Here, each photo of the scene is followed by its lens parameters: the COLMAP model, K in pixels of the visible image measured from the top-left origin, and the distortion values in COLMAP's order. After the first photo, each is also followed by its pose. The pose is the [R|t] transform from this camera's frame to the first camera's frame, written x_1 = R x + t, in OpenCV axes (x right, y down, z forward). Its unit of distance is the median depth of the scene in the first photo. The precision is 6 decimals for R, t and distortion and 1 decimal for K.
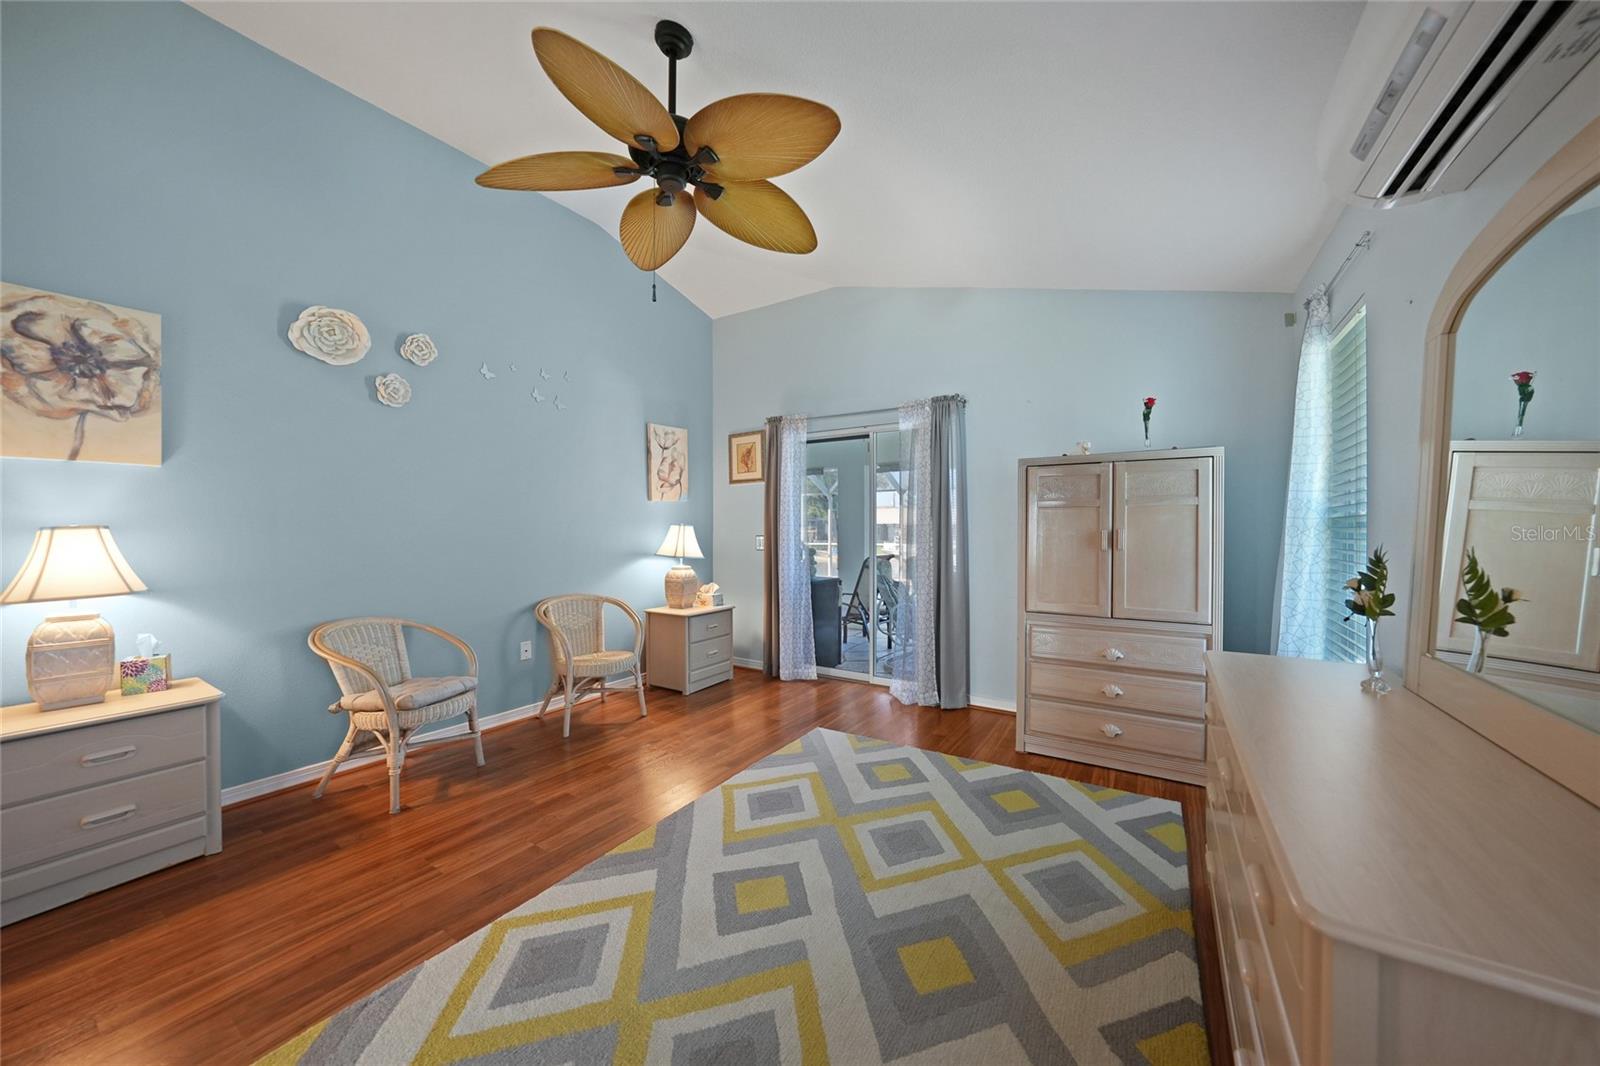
lens RADIAL K [[583.3, 0, 800.0], [0, 583.3, 533.0], [0, 0, 1]] dist [-0.000495, -0.000044]
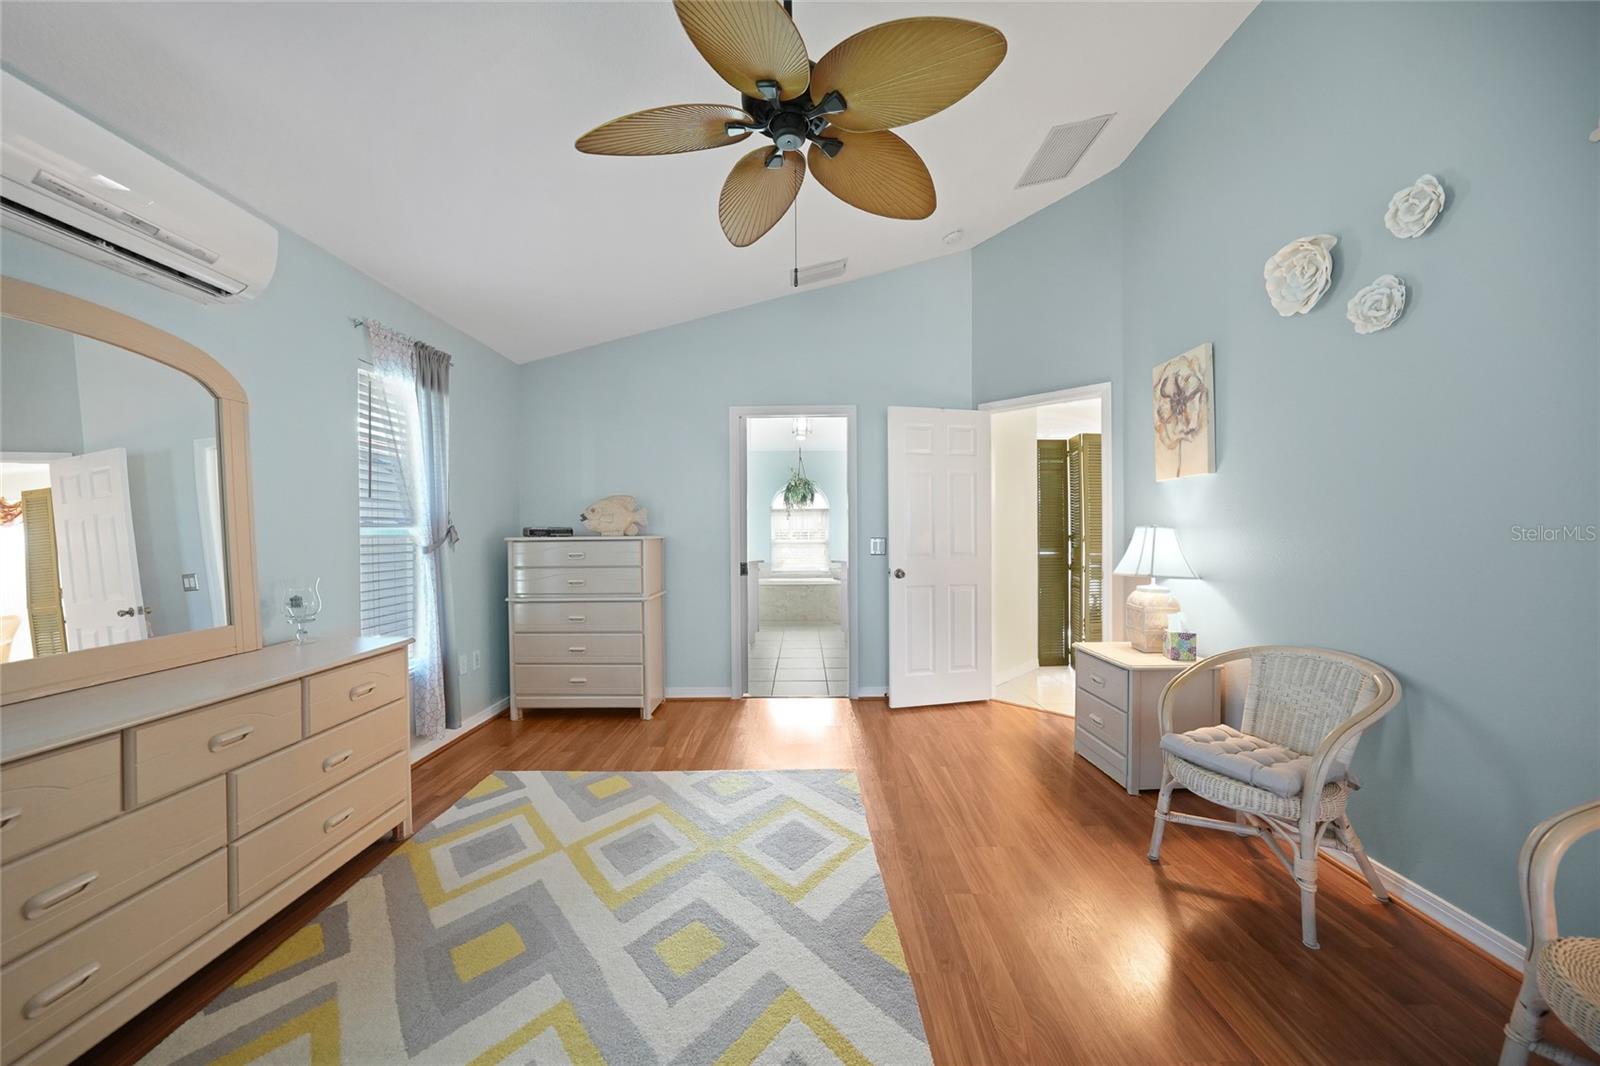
lens RADIAL K [[583.3, 0, 800.0], [0, 583.3, 533.0], [0, 0, 1]] dist [-0.000495, -0.000044]
pose [[-0.845509, 0.016416, -0.533710, 0.231964], [0.010667, 0.999847, 0.013855, -0.021979], [0.533855, 0.006021, -0.845554, 1.673127]]
